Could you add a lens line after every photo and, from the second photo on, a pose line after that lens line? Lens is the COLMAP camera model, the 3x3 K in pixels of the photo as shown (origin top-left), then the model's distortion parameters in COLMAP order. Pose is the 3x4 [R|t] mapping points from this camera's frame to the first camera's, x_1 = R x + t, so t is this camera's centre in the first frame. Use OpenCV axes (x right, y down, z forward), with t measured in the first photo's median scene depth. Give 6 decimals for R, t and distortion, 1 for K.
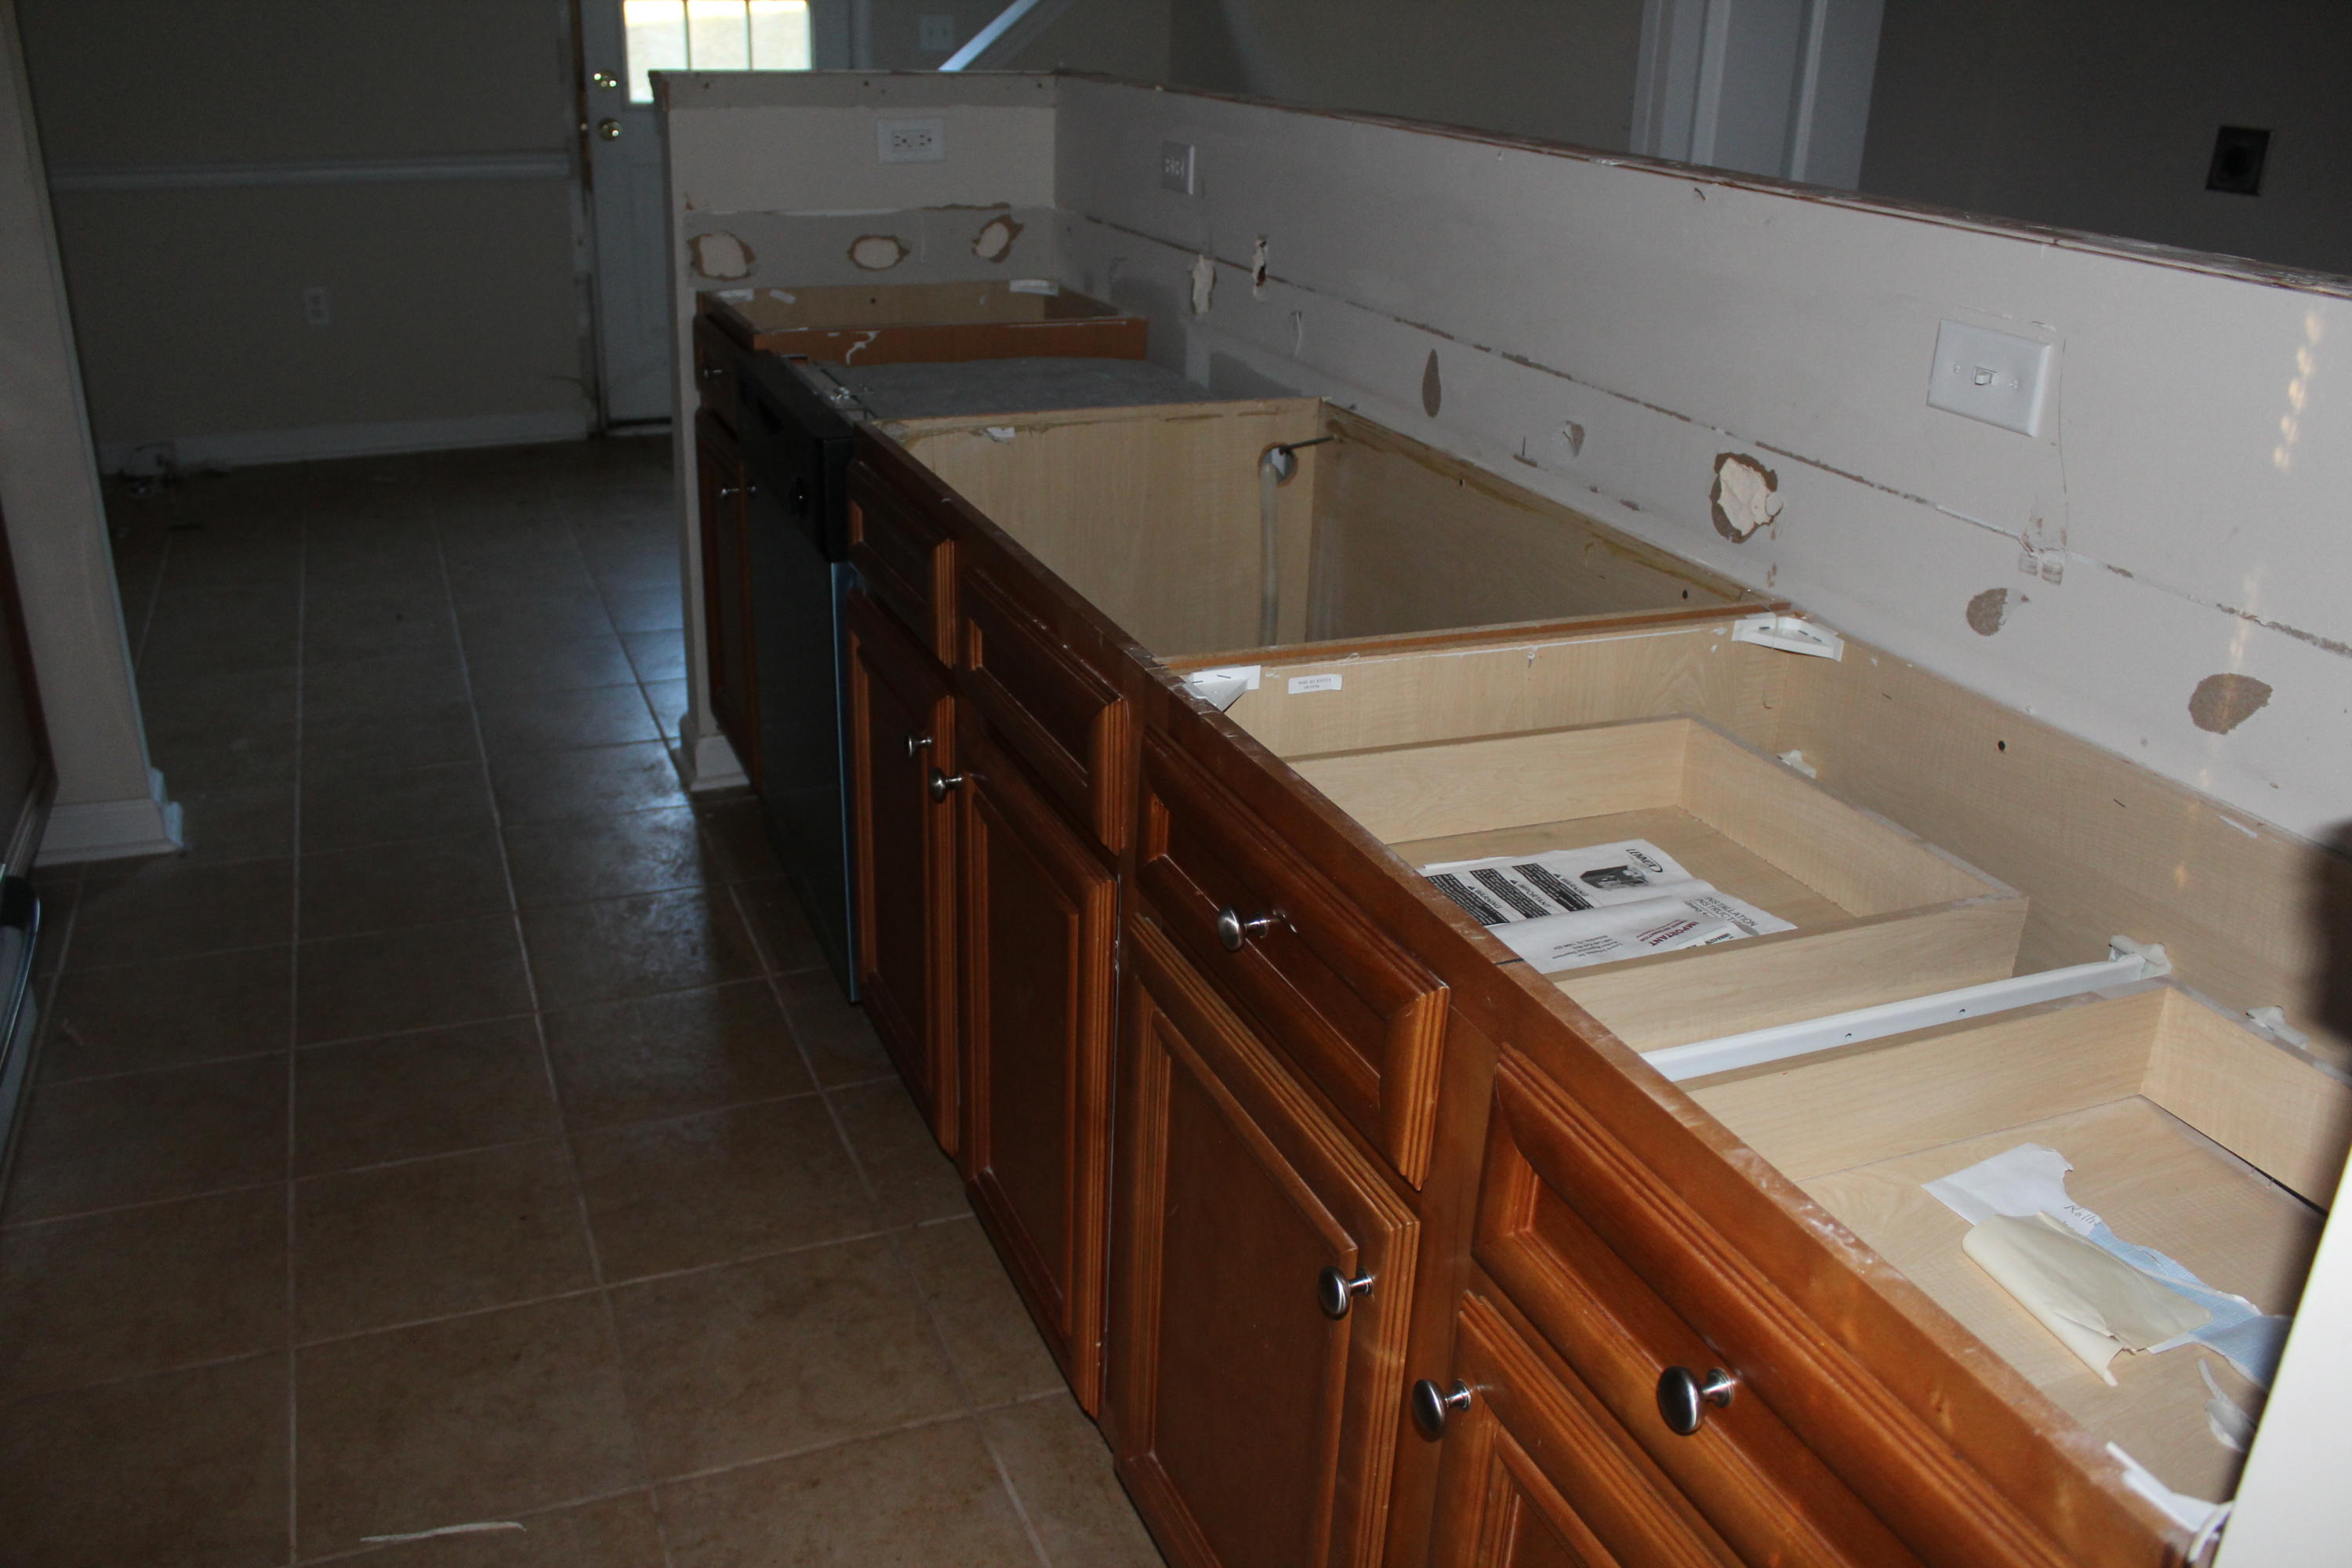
lens RADIAL K [[1946.6, 0, 1161.8], [0, 1946.6, 795.1], [0, 0, 1]] dist [-0.174038, 0.165224]
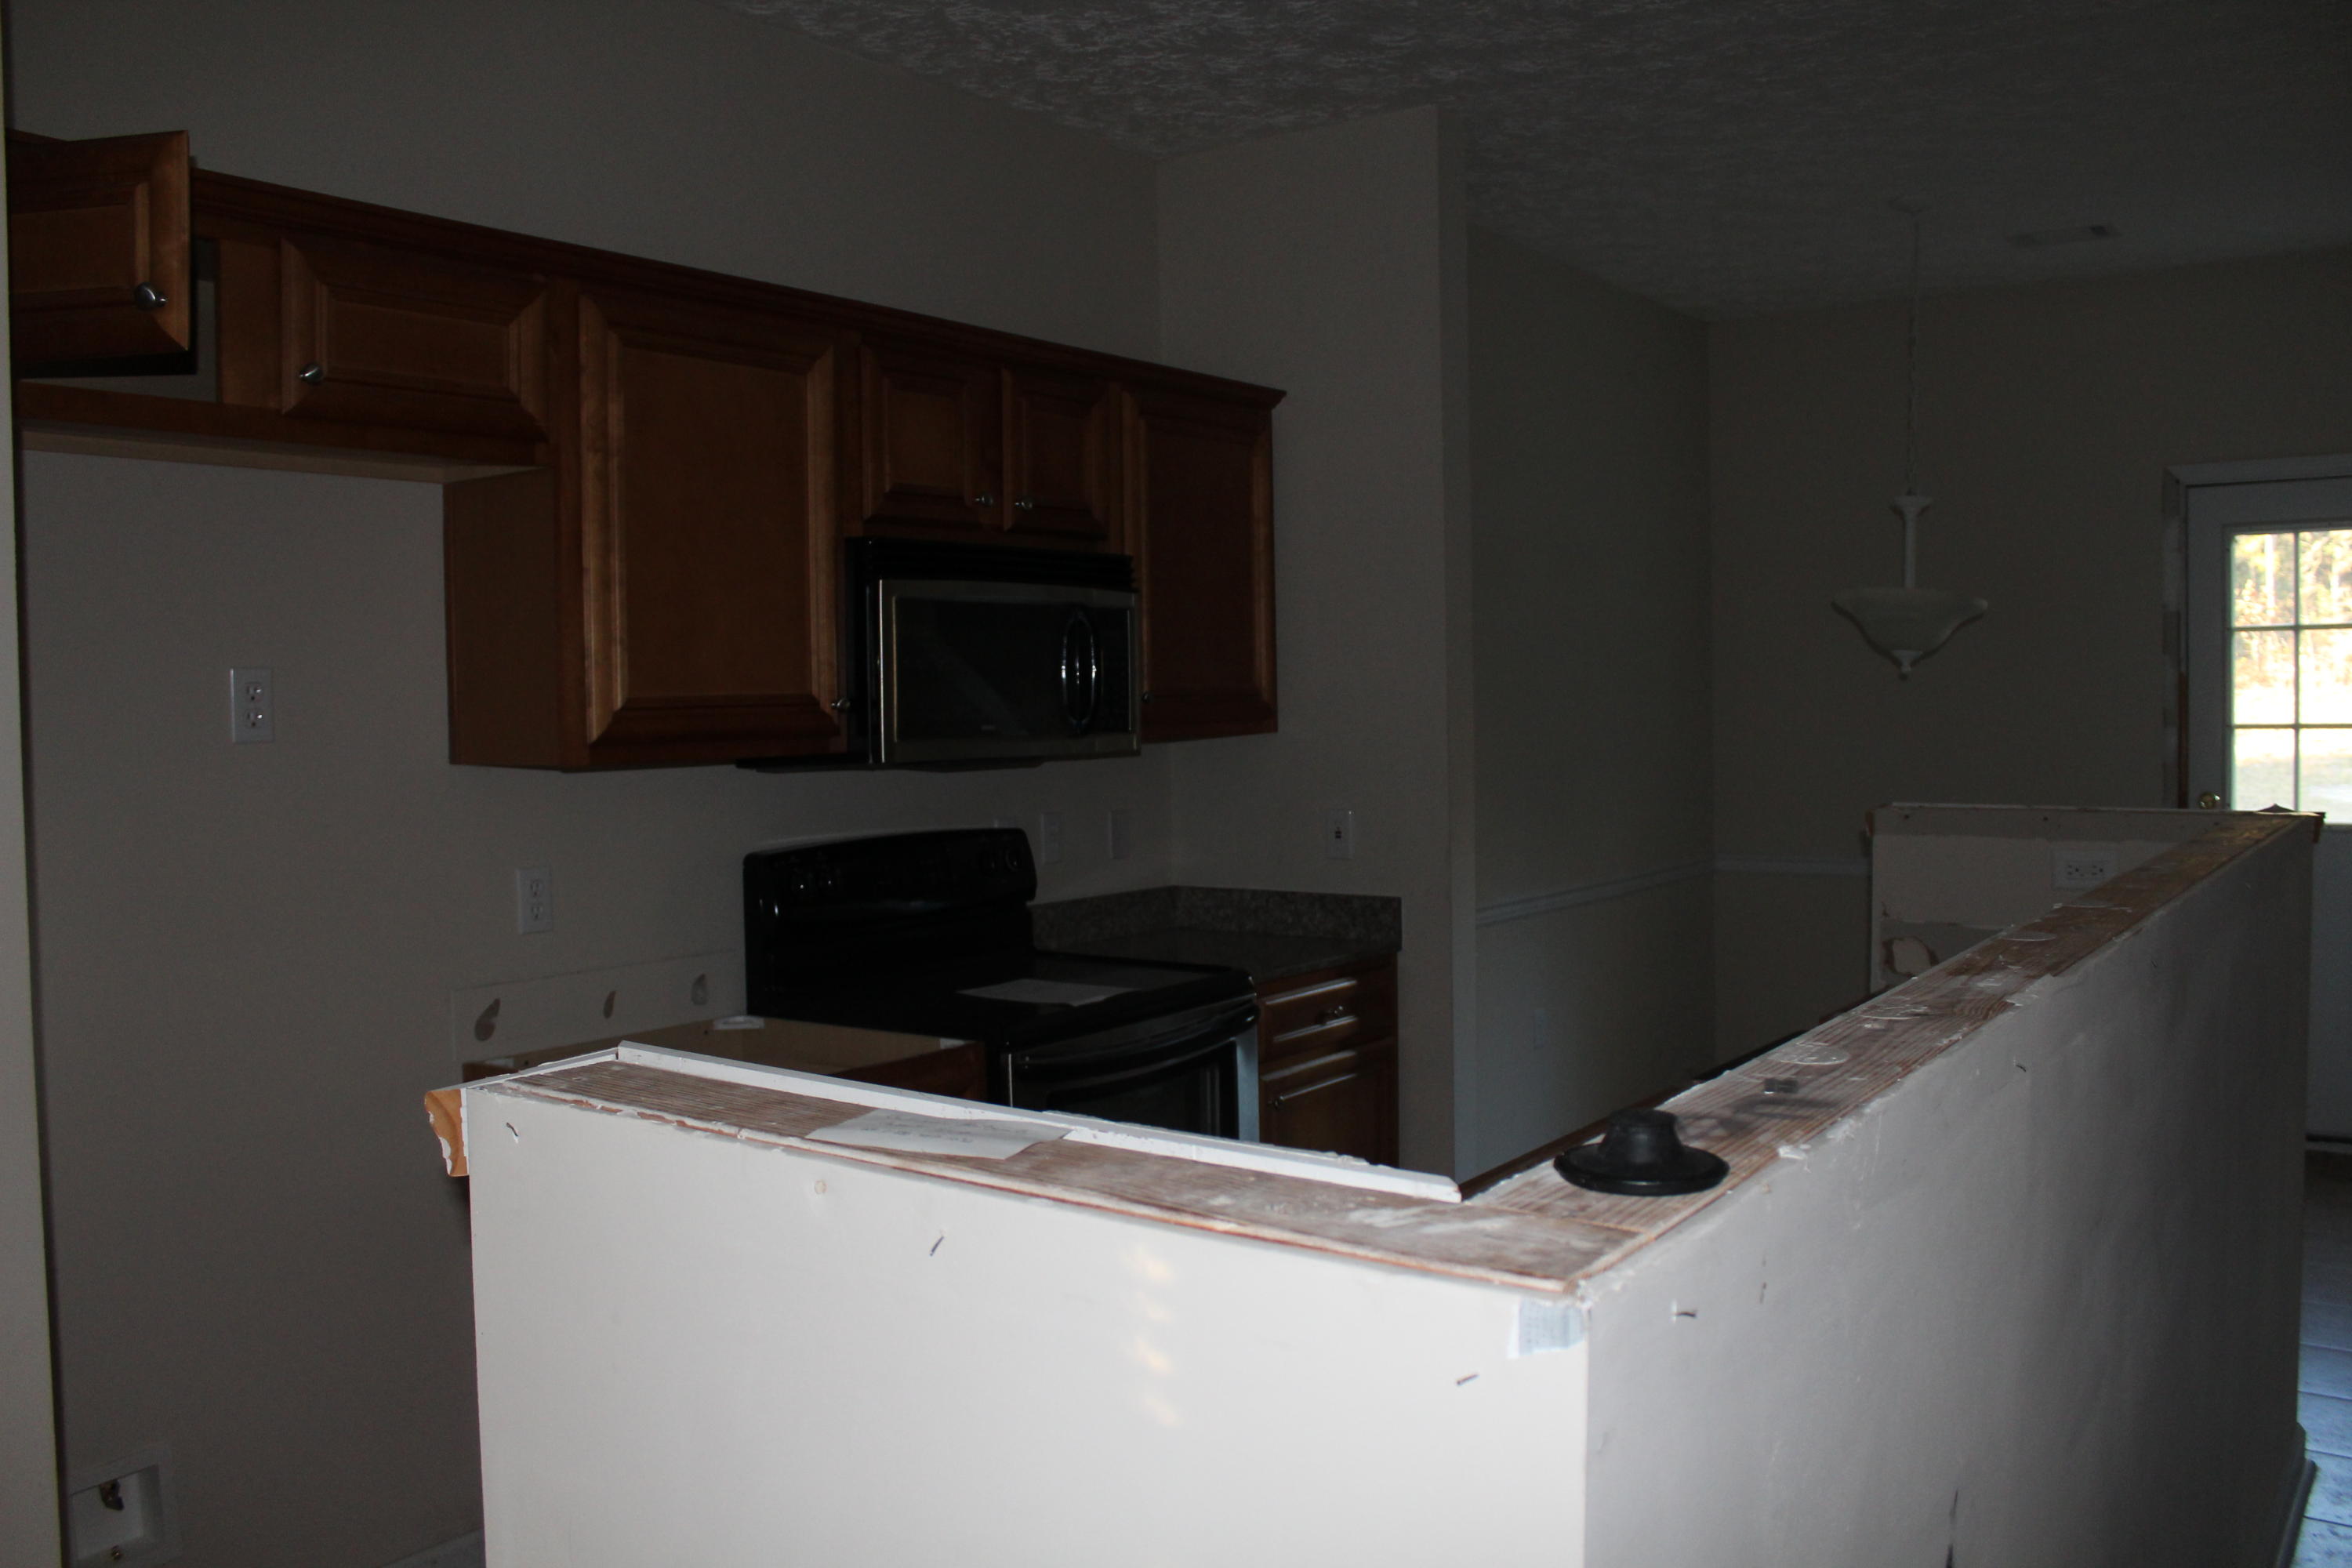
lens RADIAL K [[1946.6, 0, 1161.8], [0, 1946.6, 795.1], [0, 0, 1]] dist [-0.174038, 0.165224]
pose [[0.521269, 0.006186, -0.853370, 0.507162], [-0.303147, 0.936098, -0.178388, -0.027083], [0.797734, 0.351685, 0.489834, 0.024729]]
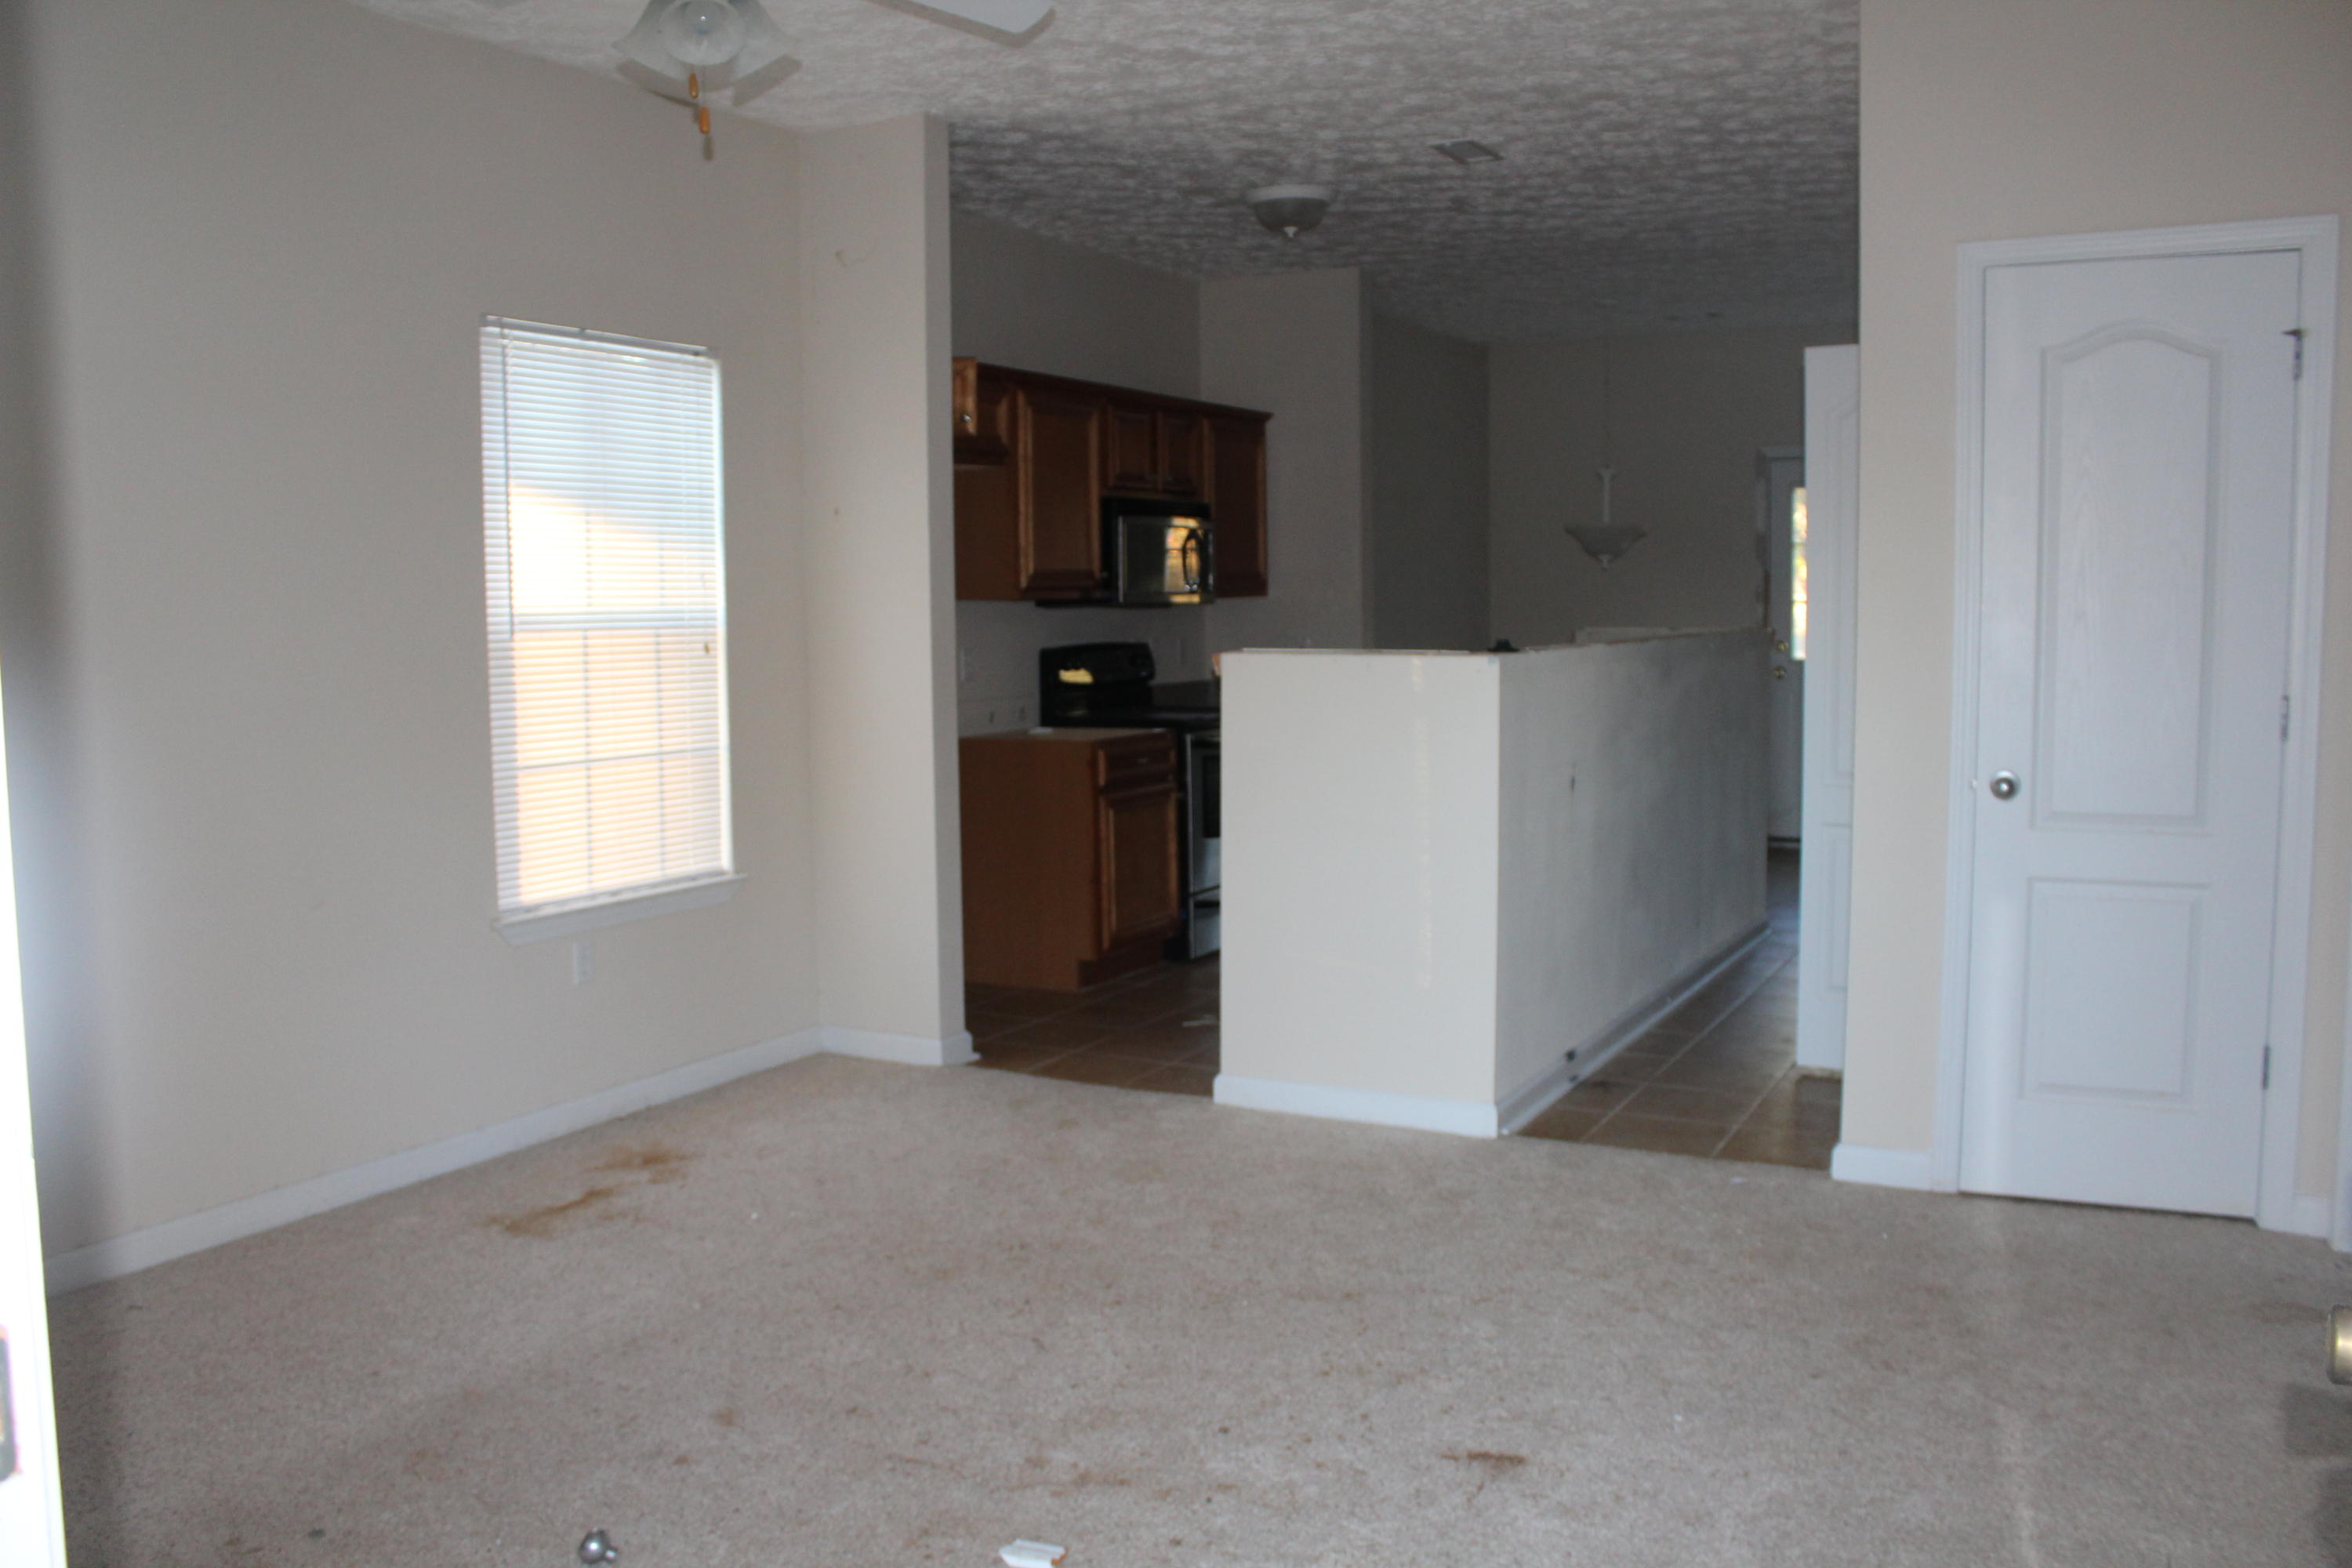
lens RADIAL K [[1946.6, 0, 1161.8], [0, 1946.6, 795.1], [0, 0, 1]] dist [-0.174038, 0.165224]
pose [[0.621054, 0.045350, -0.782455, 1.322353], [-0.278570, 0.945911, -0.166285, 0.382717], [0.732592, 0.321240, 0.600095, -0.823455]]
